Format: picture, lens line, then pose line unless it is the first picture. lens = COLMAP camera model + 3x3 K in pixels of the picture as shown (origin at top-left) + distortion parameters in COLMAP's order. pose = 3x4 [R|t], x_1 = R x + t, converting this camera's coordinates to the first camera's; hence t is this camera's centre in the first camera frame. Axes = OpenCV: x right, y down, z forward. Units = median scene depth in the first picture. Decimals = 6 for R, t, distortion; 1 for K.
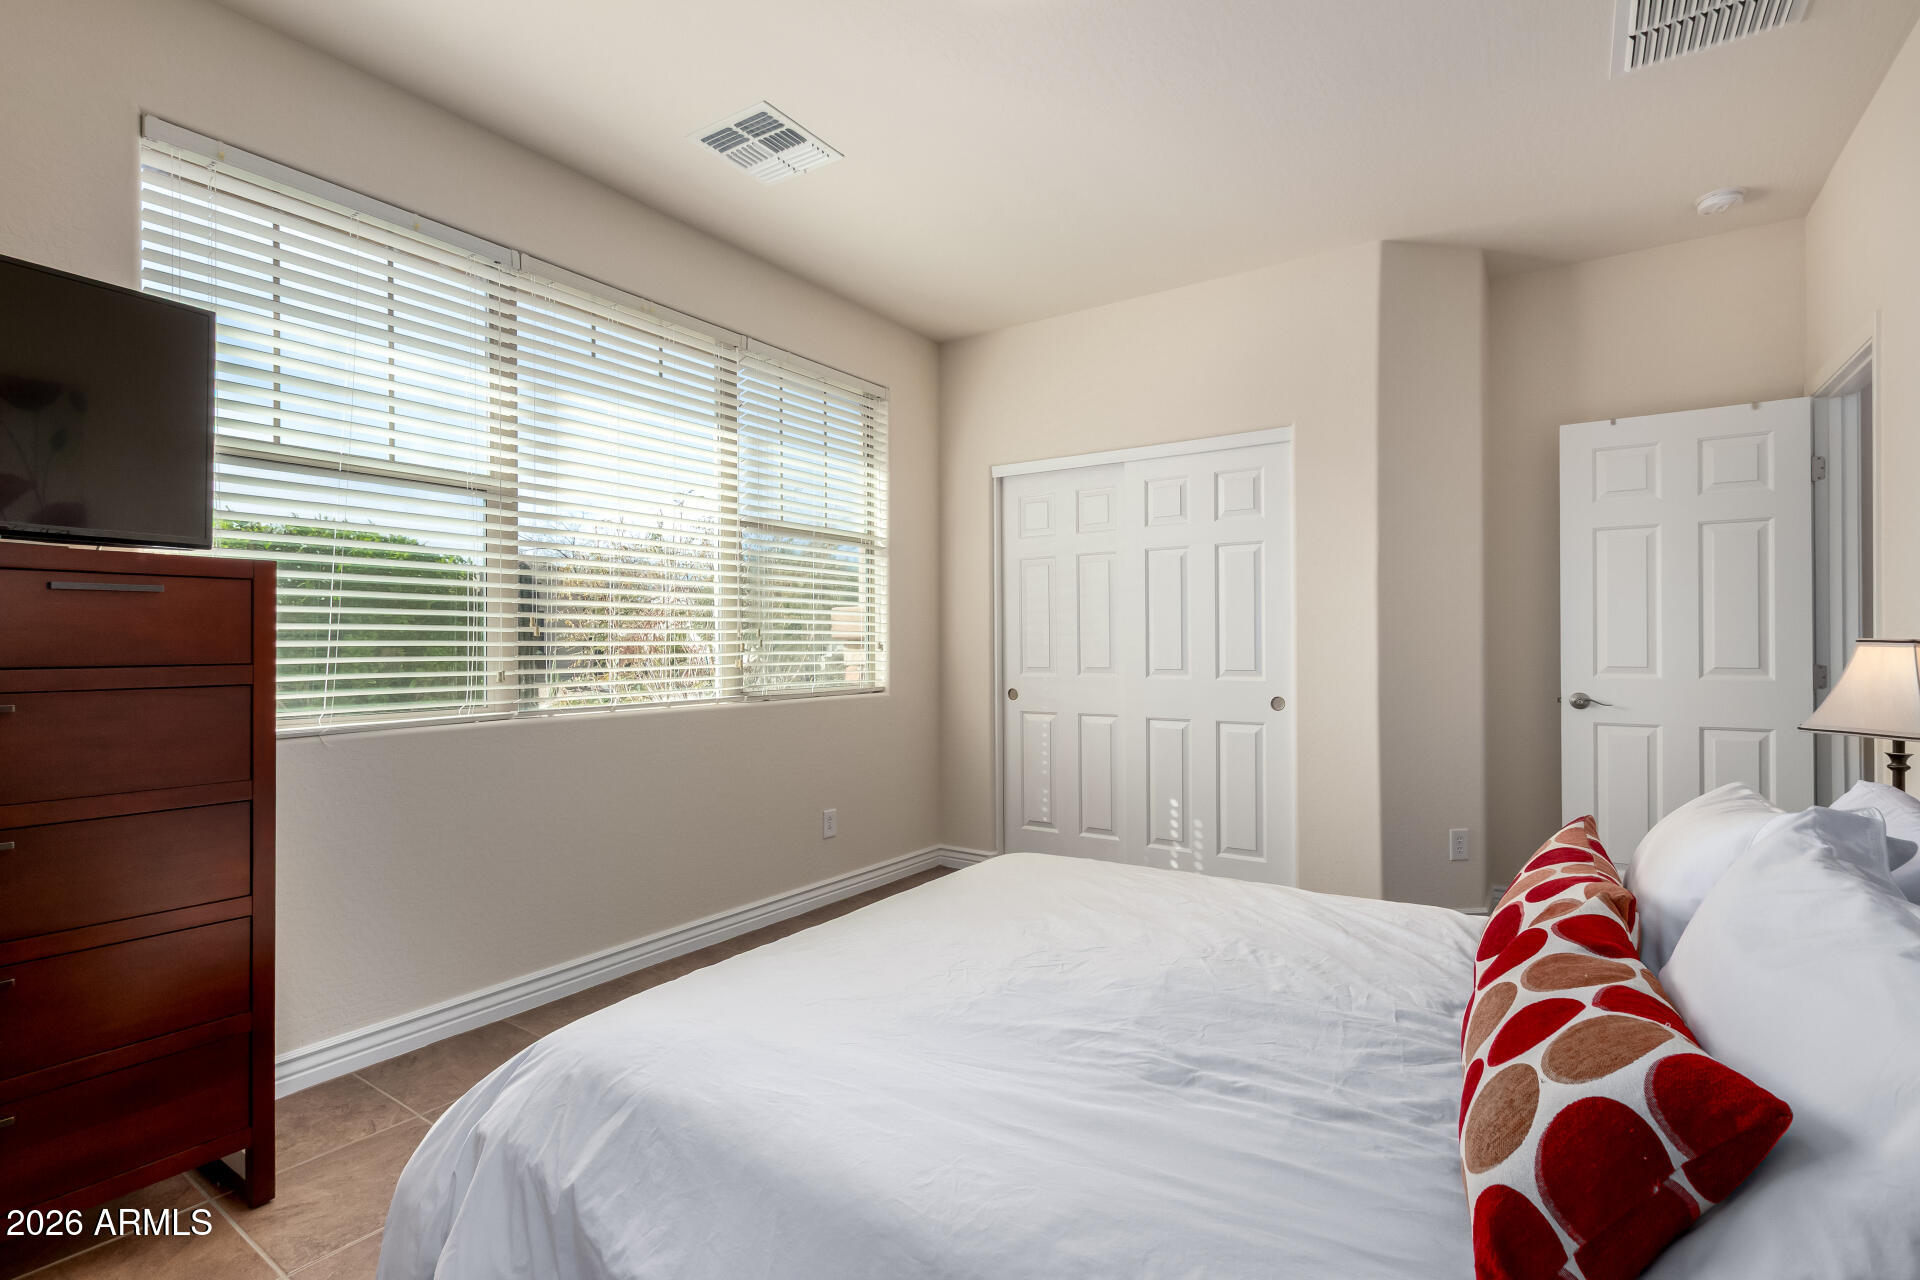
lens RADIAL K [[884.2, 0, 968.7], [0, 884.2, 641.2], [0, 0, 1]] dist [-0.003623, -0.000247]
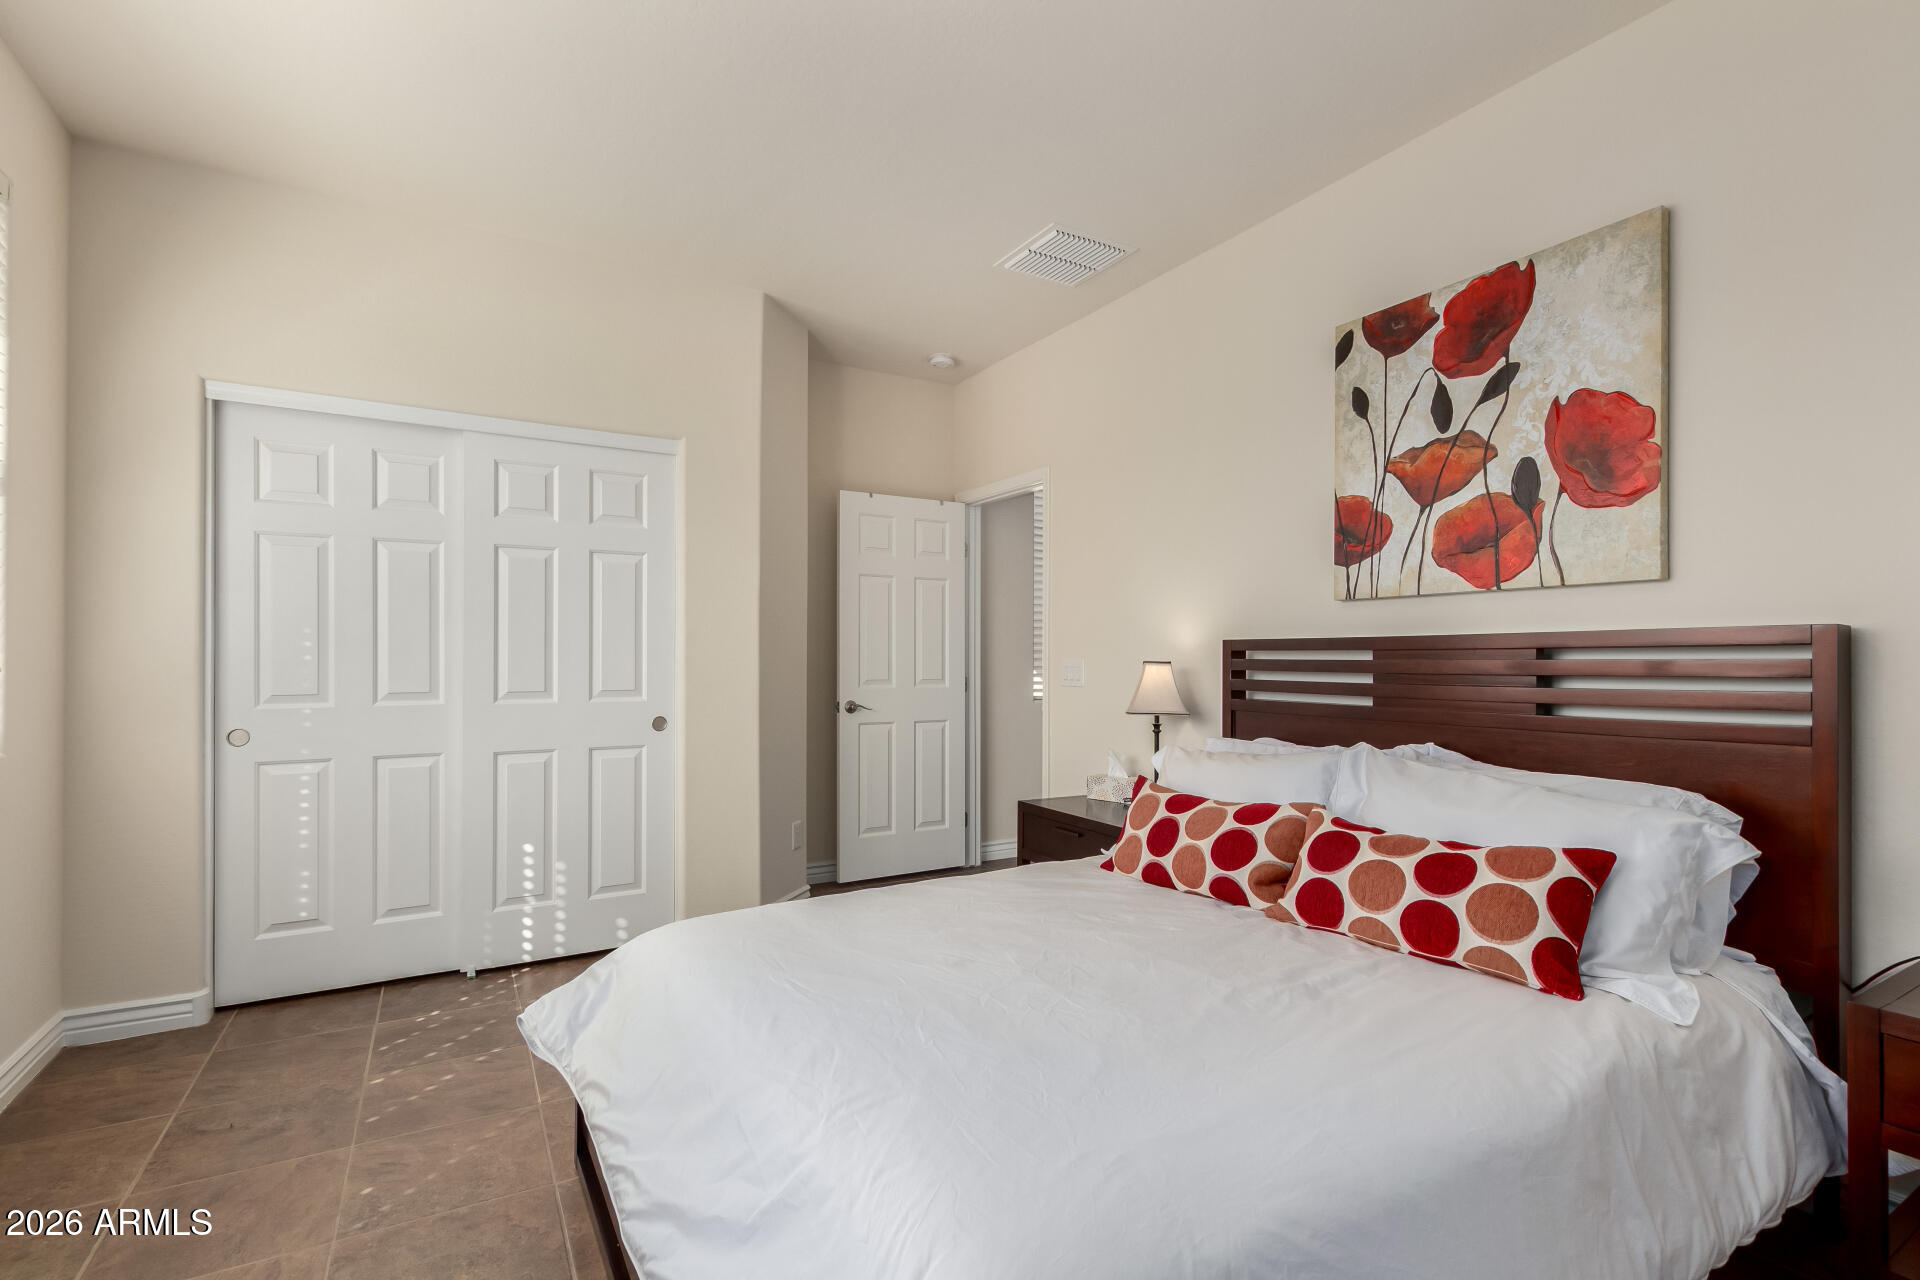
lens RADIAL K [[884.2, 0, 952.6], [0, 884.2, 655.8], [0, 0, 1]] dist [-0.003623, -0.000247]
pose [[0.419789, 0.008686, 0.907580, -0.407671], [-0.006024, 0.999959, -0.006783, 0.001370], [-0.907602, -0.002620, 0.419824, 0.318583]]
